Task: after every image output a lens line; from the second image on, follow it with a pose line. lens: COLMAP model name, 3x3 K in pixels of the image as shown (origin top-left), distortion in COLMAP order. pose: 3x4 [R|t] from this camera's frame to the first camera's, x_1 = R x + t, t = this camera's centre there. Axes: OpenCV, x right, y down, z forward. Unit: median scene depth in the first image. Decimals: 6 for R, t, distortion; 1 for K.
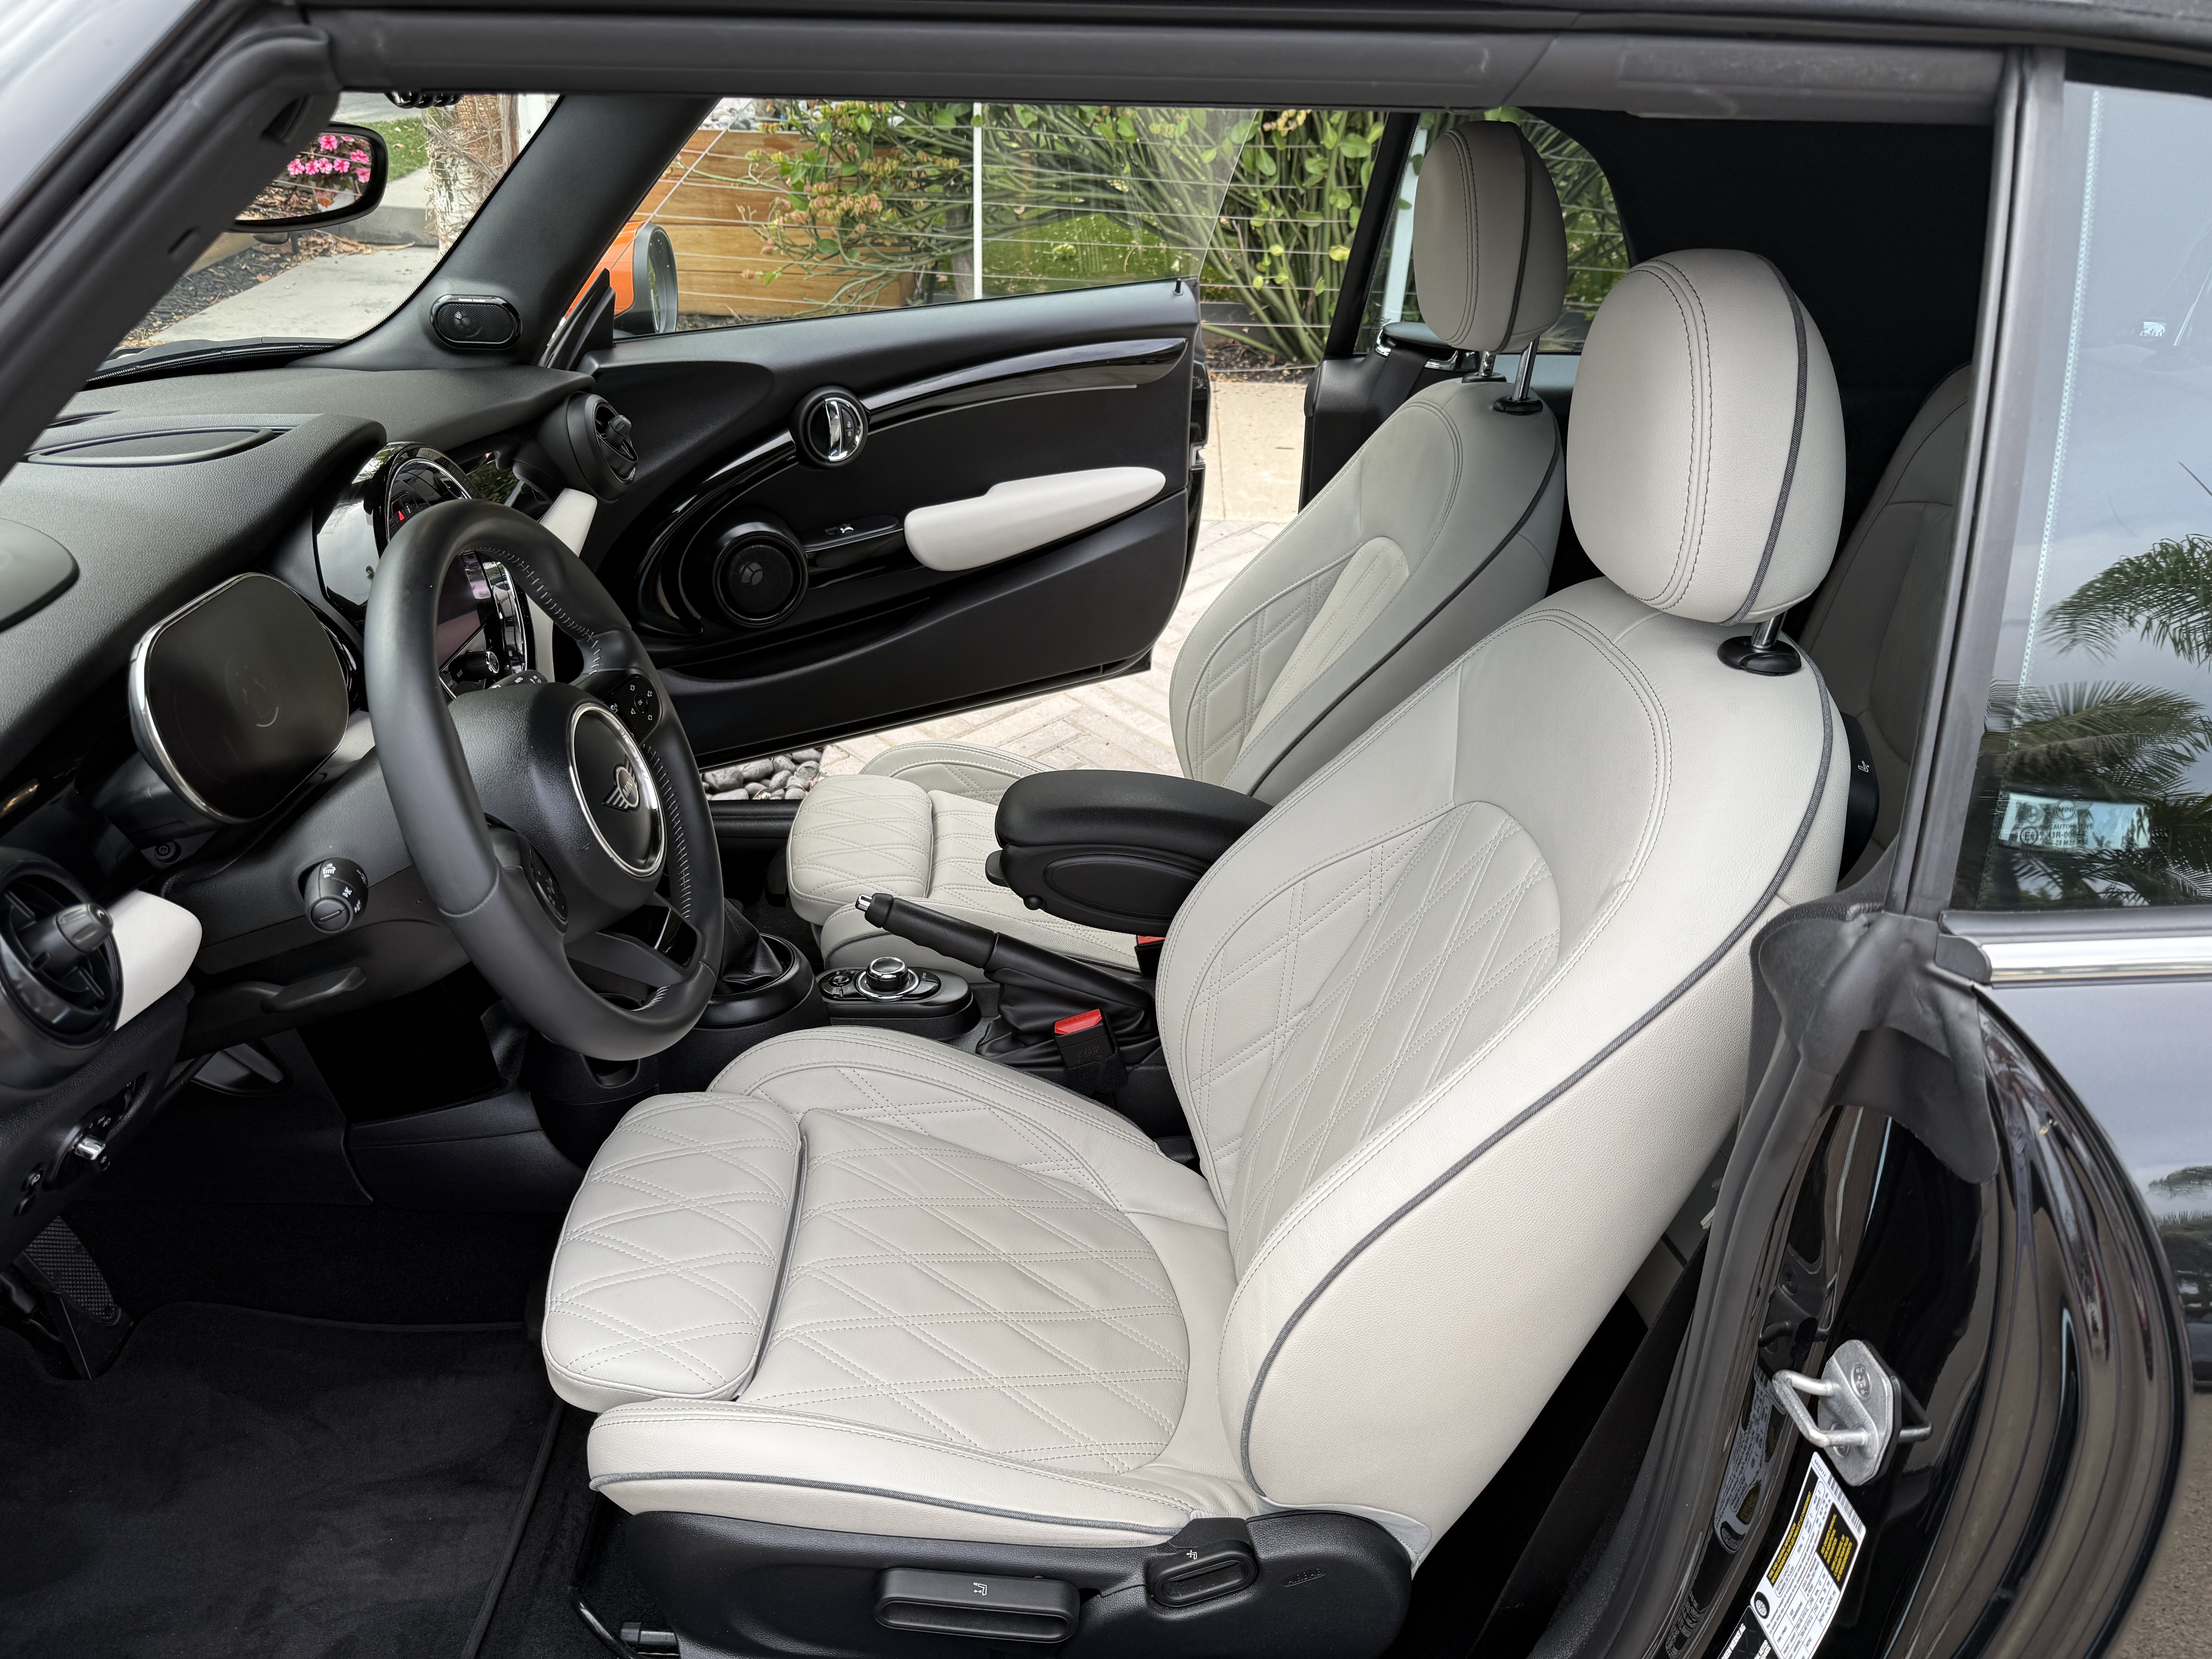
lens RADIAL K [[1564.2, 0, 1106.0], [0, 1564.2, 829.5], [0, 0, 1]] dist [-0.002667, 0.004080]
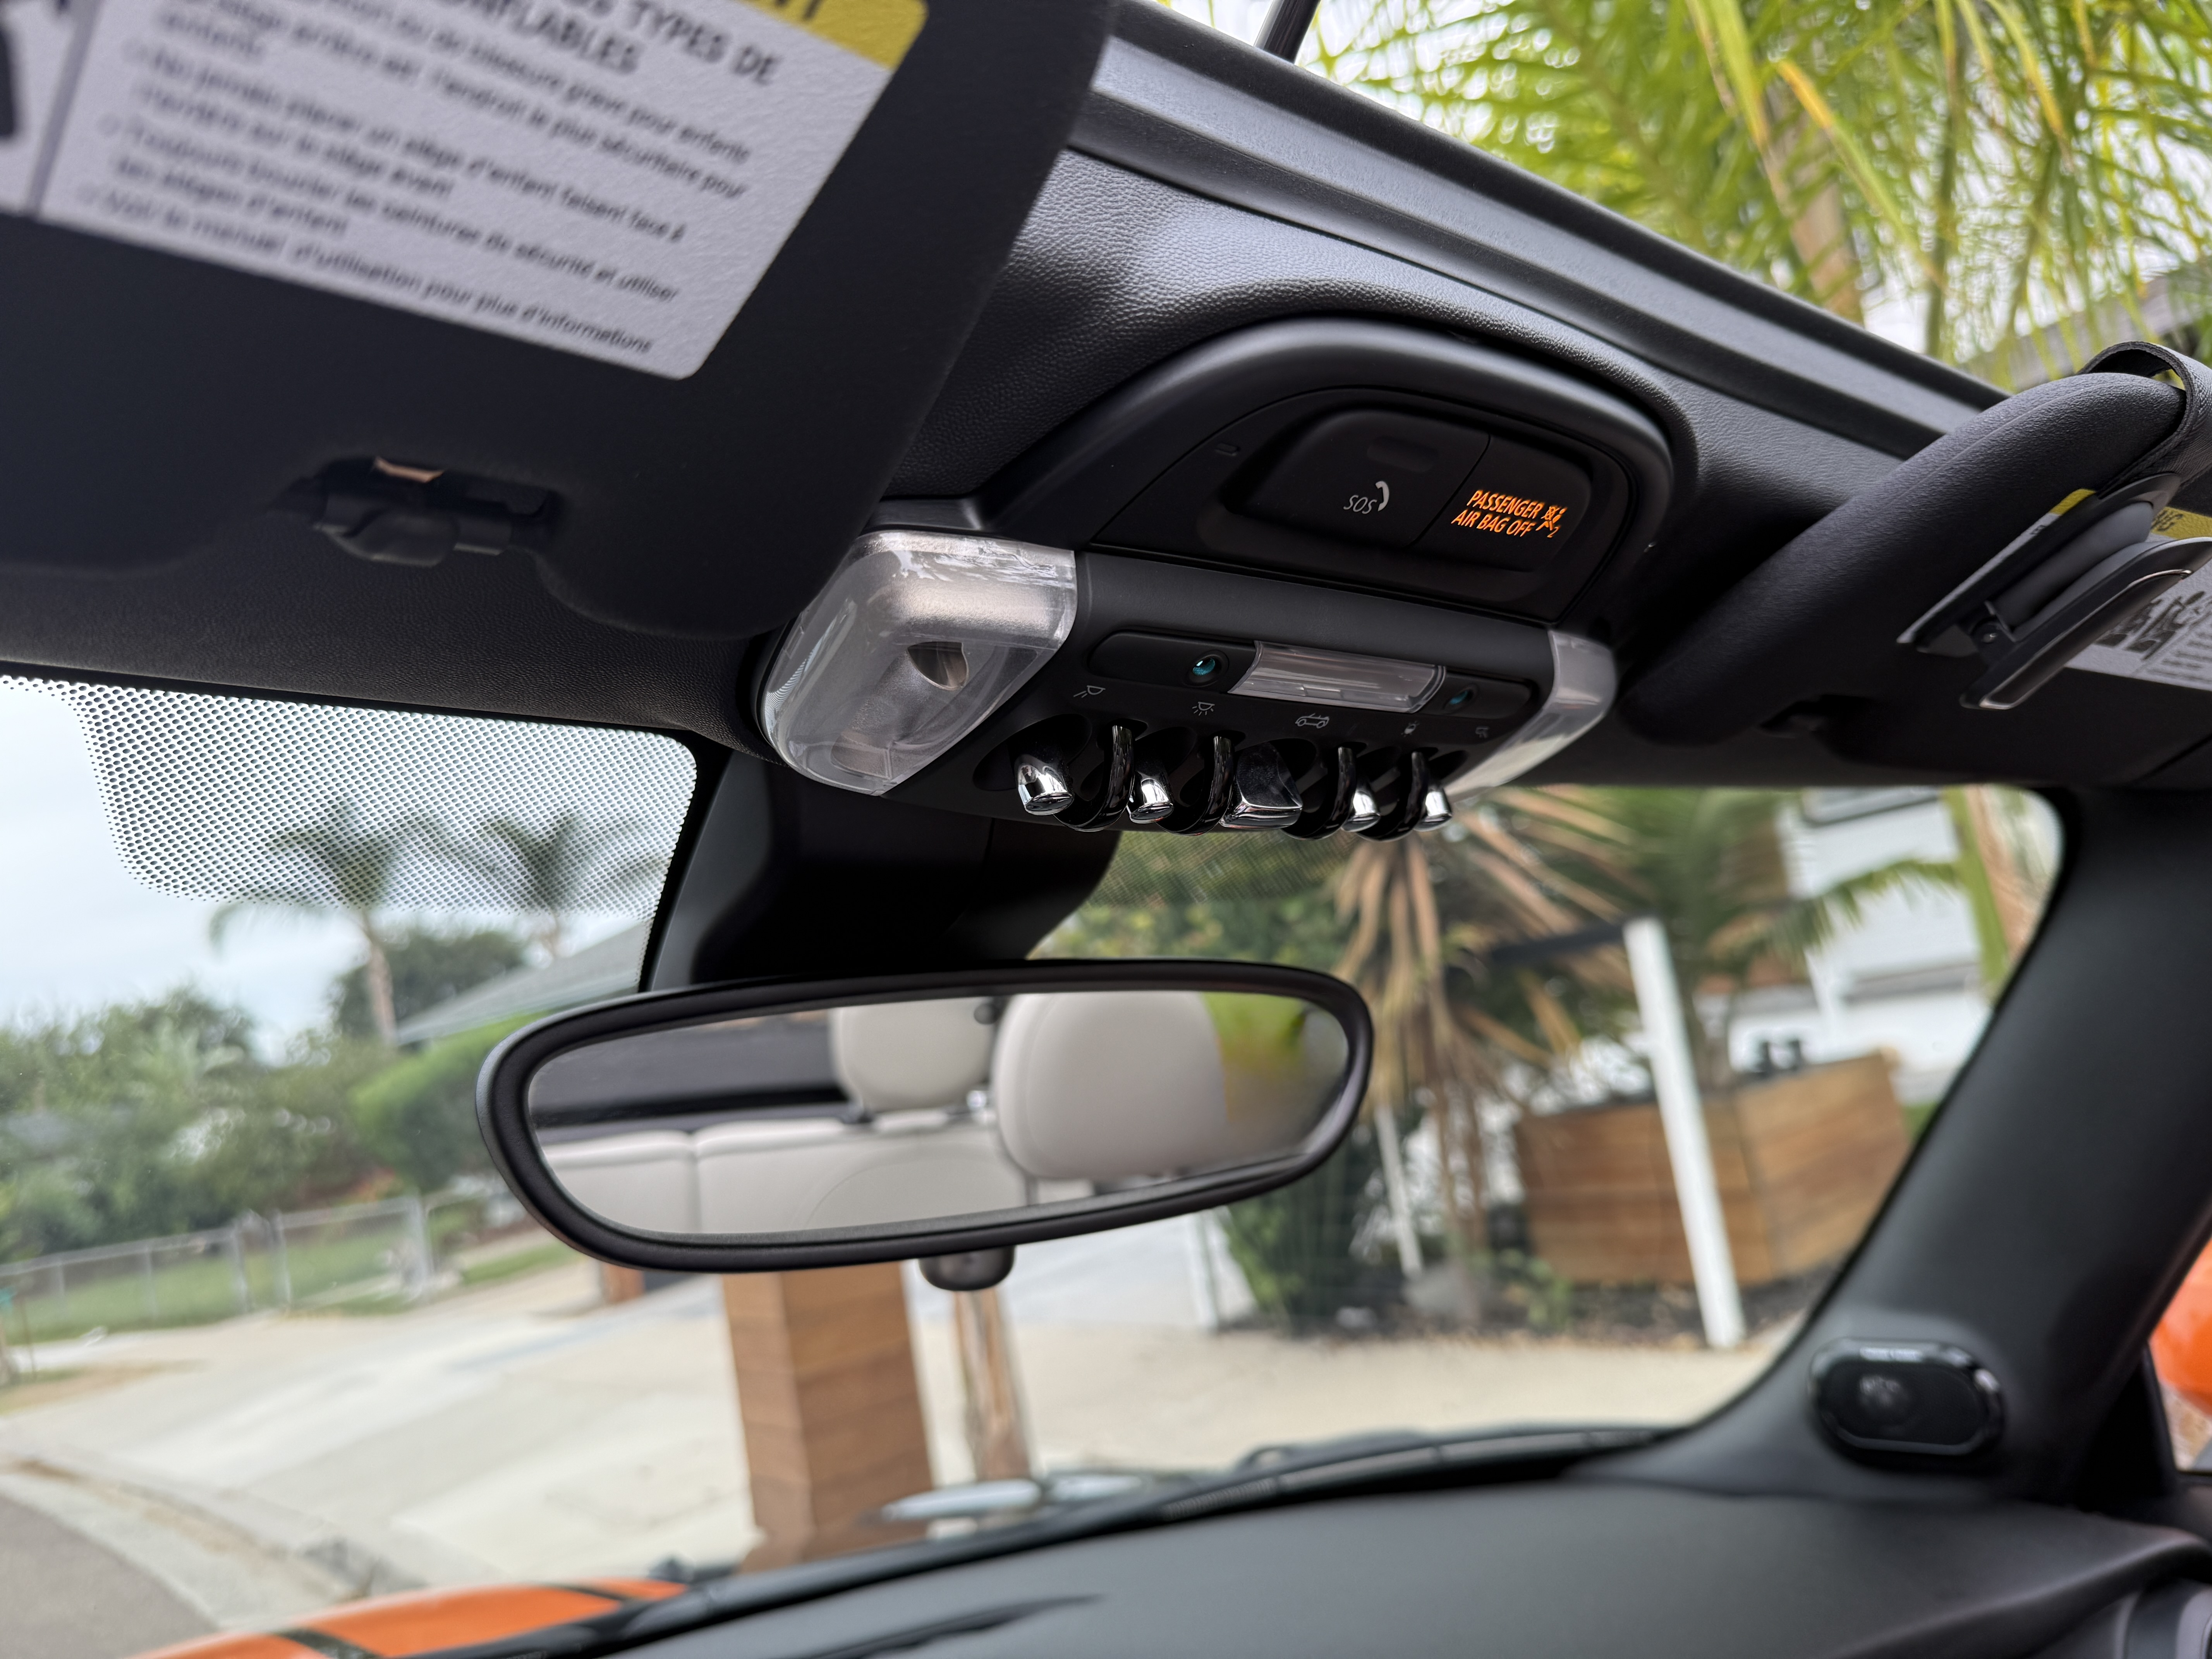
lens RADIAL K [[1595.3, 0, 1114.8], [0, 1595.3, 830.0], [0, 0, 1]] dist [-0.062840, 0.057599]
pose [[0.574093, -0.253643, -0.778513, -0.197829], [-0.240085, 0.856870, -0.456216, -0.298982], [0.782800, 0.448820, 0.431028, 0.805442]]
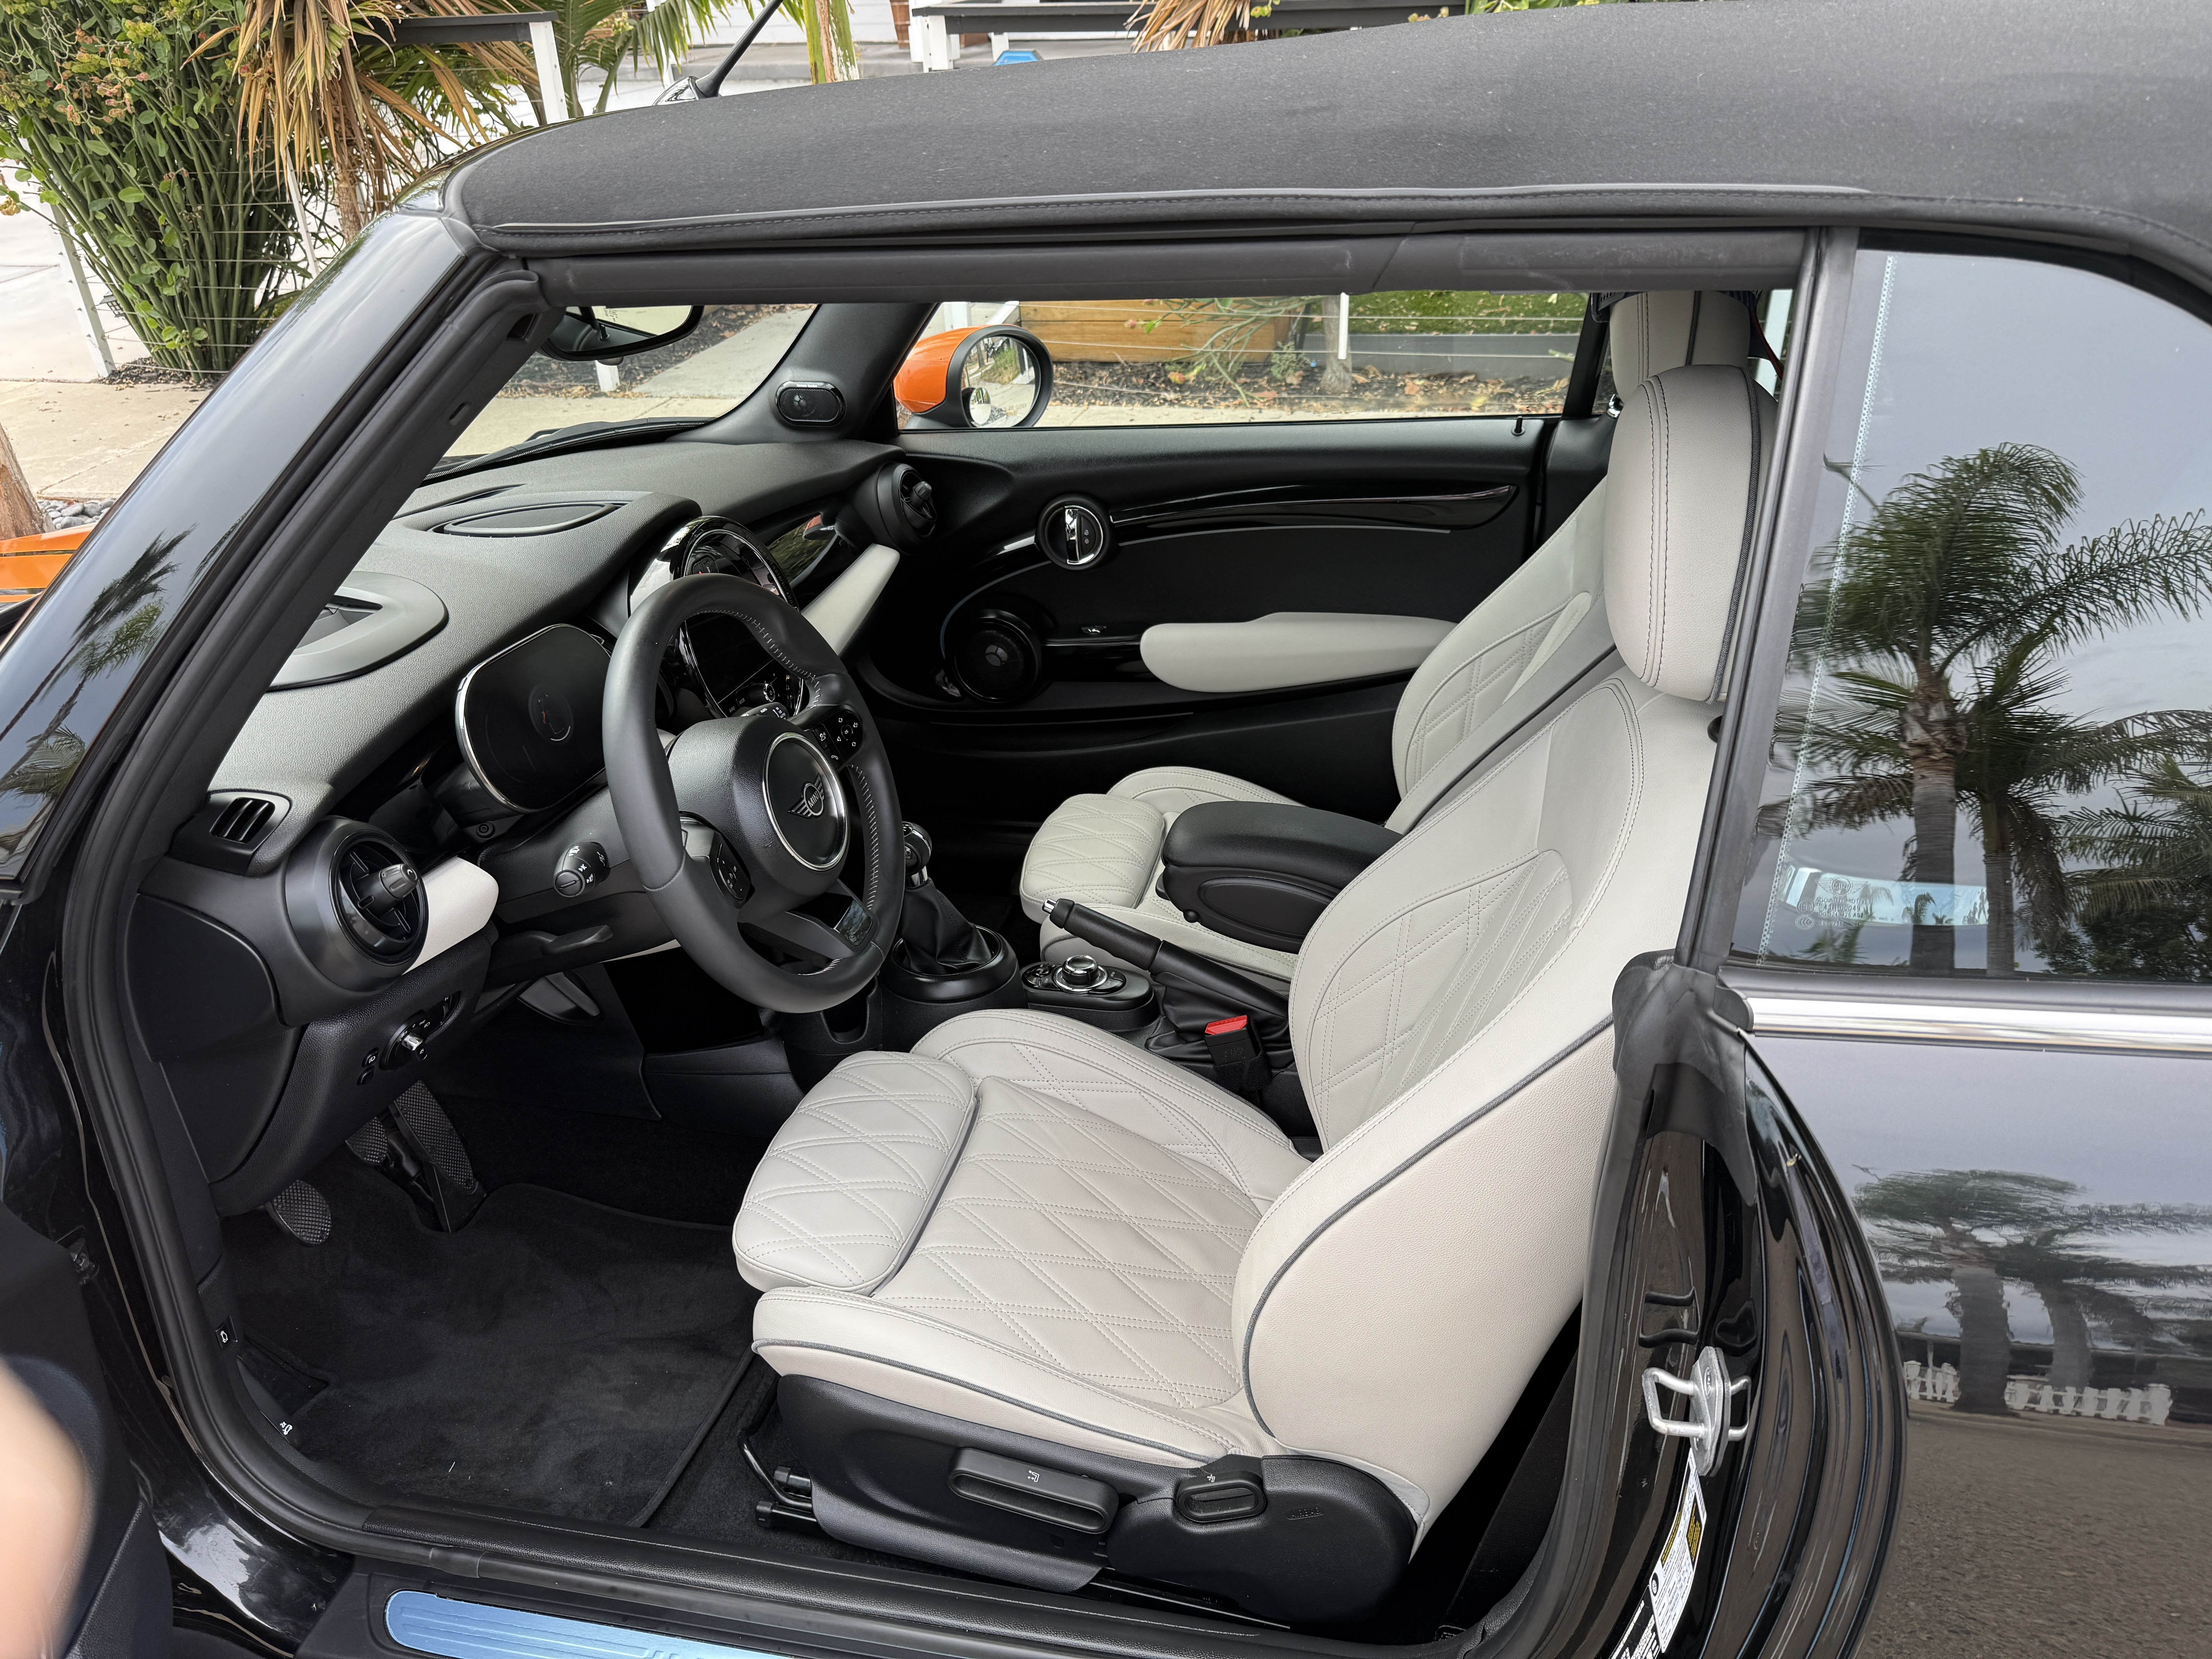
lens RADIAL K [[1546.1, 0, 1106.0], [0, 1546.1, 829.5], [0, 0, 1]] dist [0.039924, -0.049288]
pose [[0.965133, 0.055078, -0.255899, 0.205195], [-0.058119, 0.998300, -0.004329, -0.009460], [0.255225, 0.019050, 0.966694, -0.127240]]
